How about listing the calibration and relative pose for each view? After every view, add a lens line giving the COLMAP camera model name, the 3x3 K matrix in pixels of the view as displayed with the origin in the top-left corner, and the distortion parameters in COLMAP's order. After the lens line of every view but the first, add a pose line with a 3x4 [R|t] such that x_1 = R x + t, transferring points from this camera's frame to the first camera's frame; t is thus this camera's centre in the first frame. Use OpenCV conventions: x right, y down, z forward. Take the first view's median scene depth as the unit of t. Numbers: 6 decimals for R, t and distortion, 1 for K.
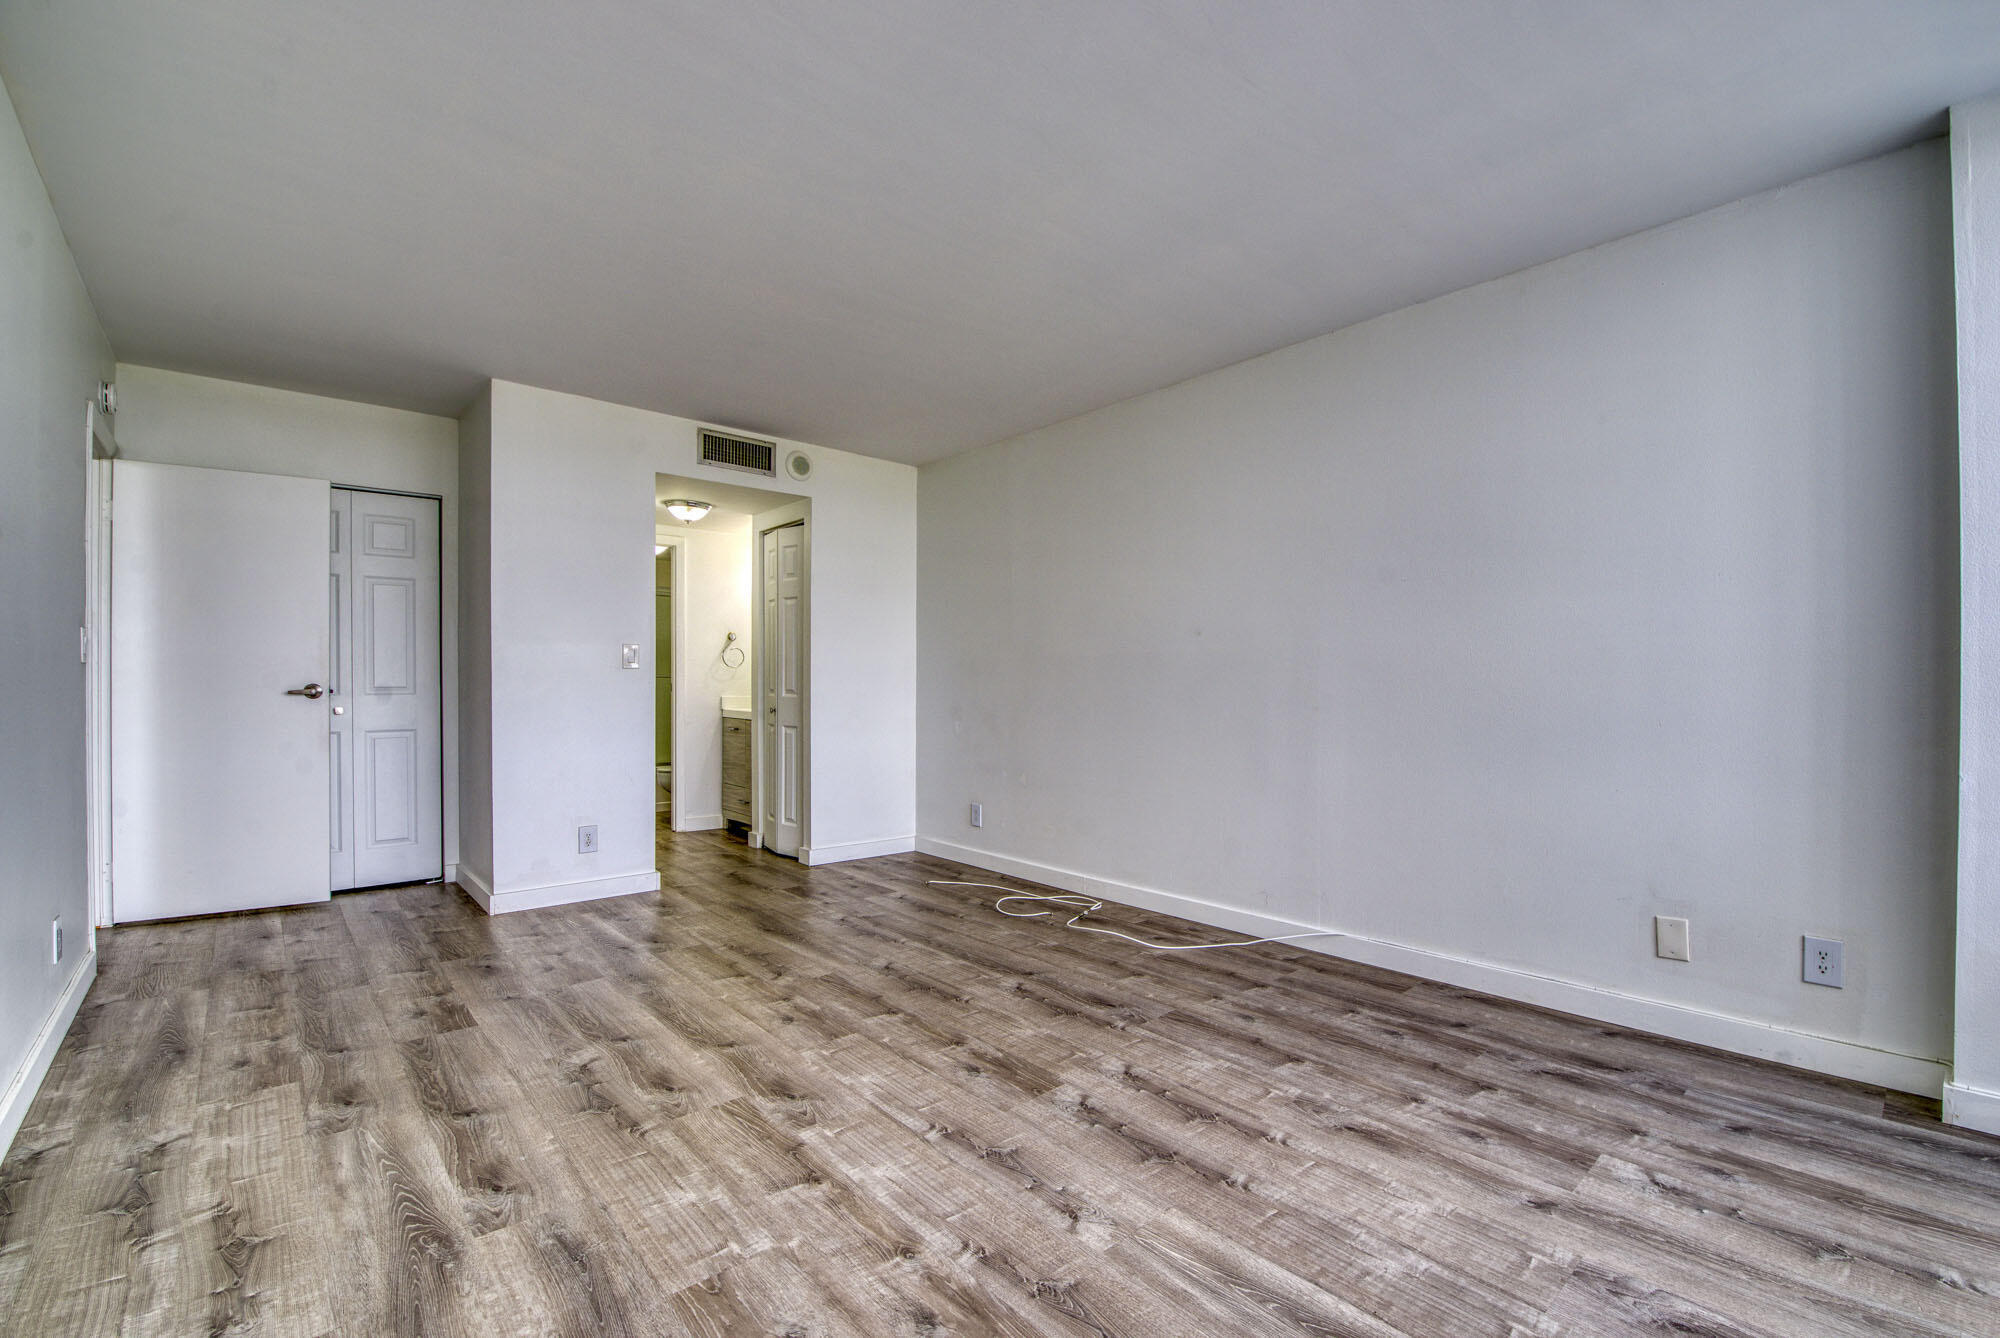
lens RADIAL K [[861.8, 0, 1016.0], [0, 861.8, 667.4], [0, 0, 1]] dist [-0.005275, -0.001160]
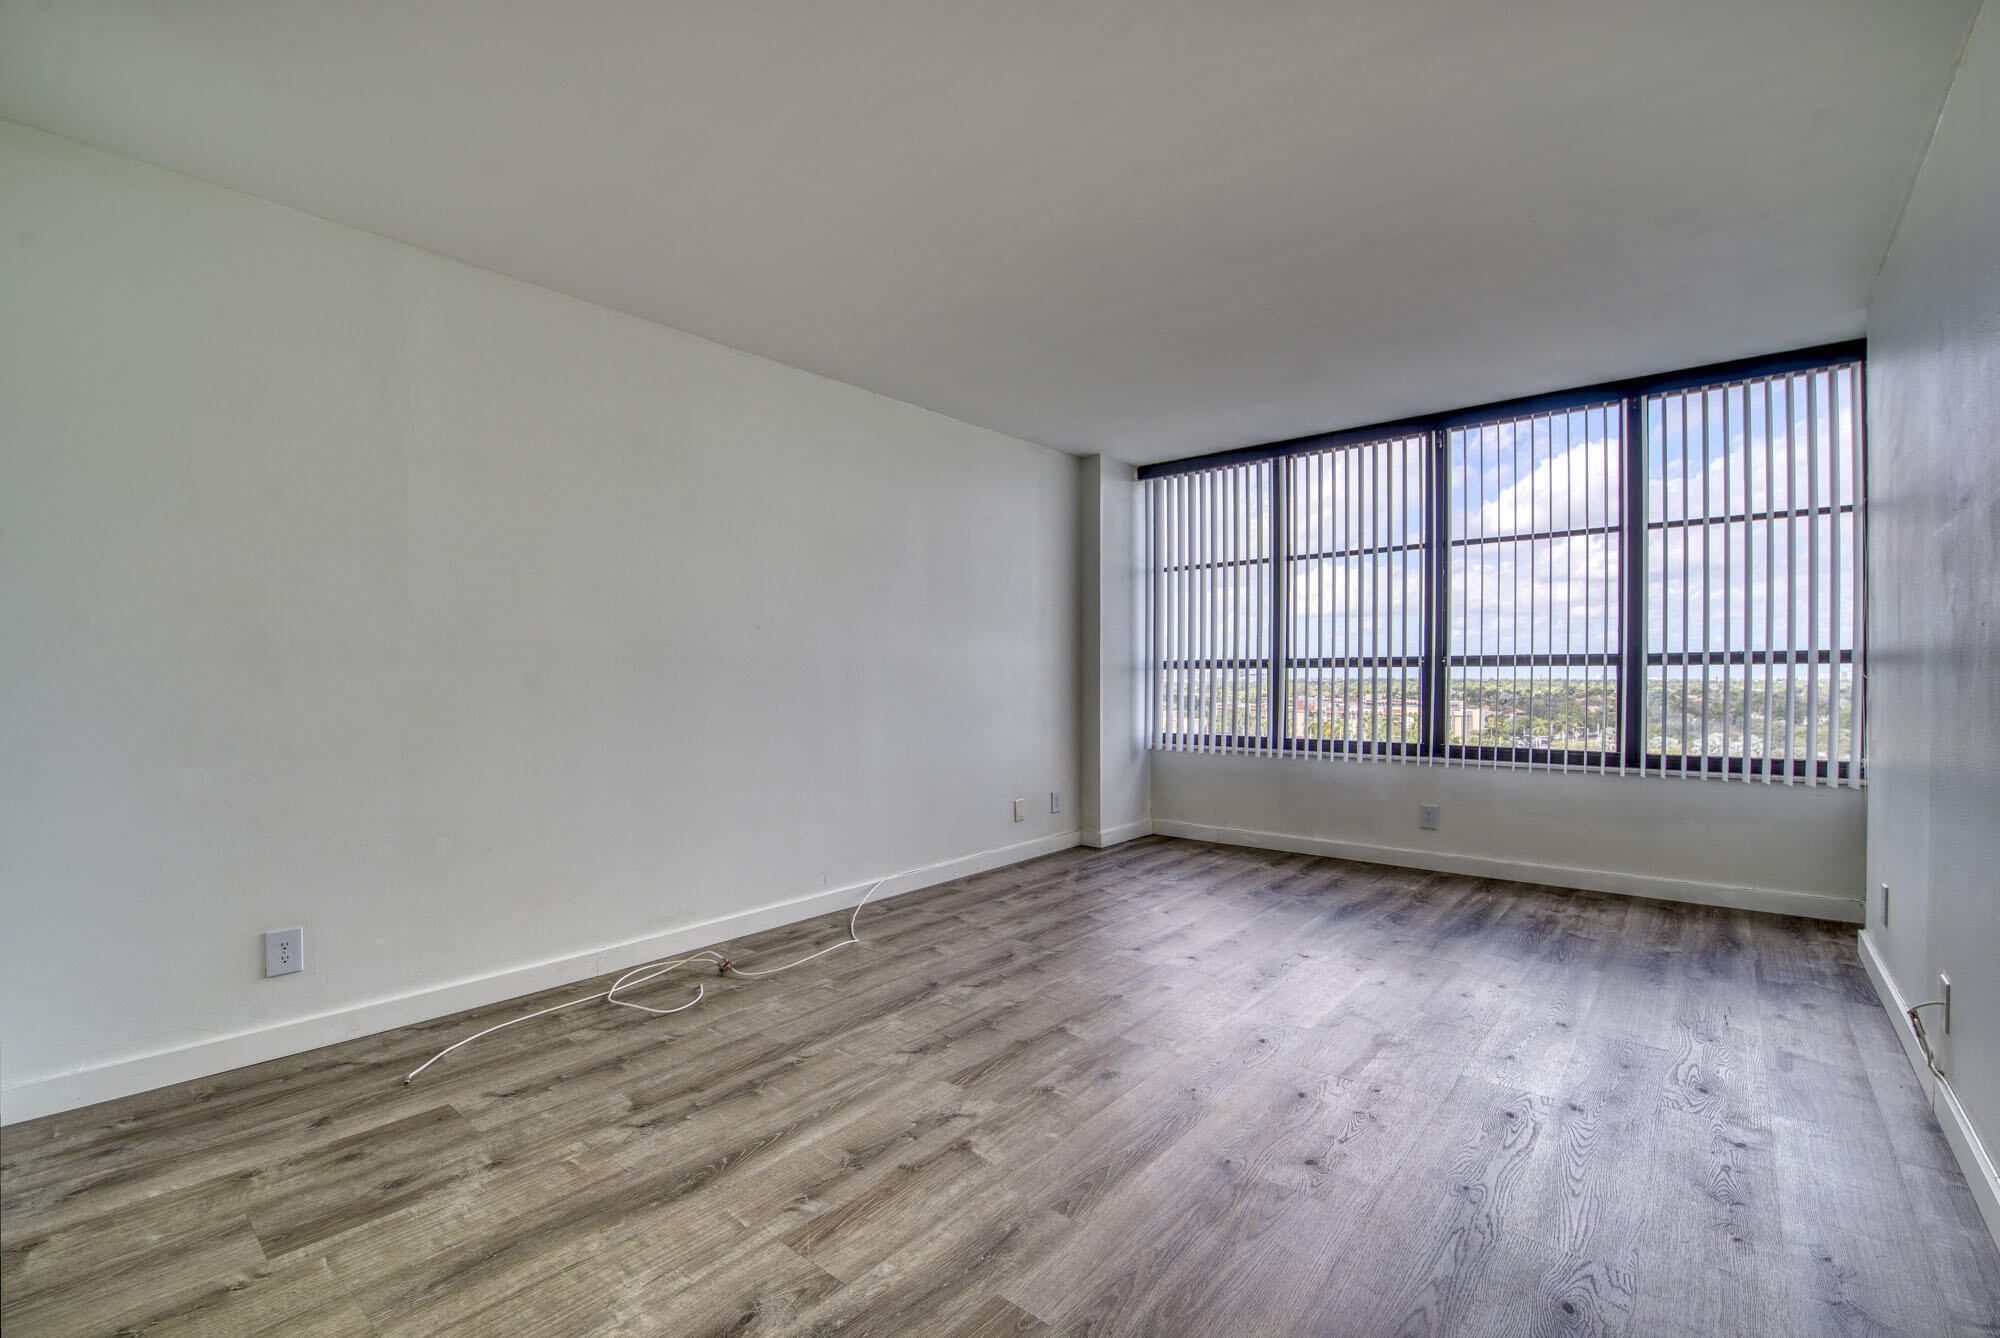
lens RADIAL K [[861.8, 0, 1017.9], [0, 861.8, 678.1], [0, 0, 1]] dist [-0.005275, -0.001160]
pose [[-0.150682, 0.004162, 0.988574, -0.943535], [-0.008055, 0.999953, -0.005438, 0.023270], [-0.988549, -0.008783, -0.150641, 1.059996]]
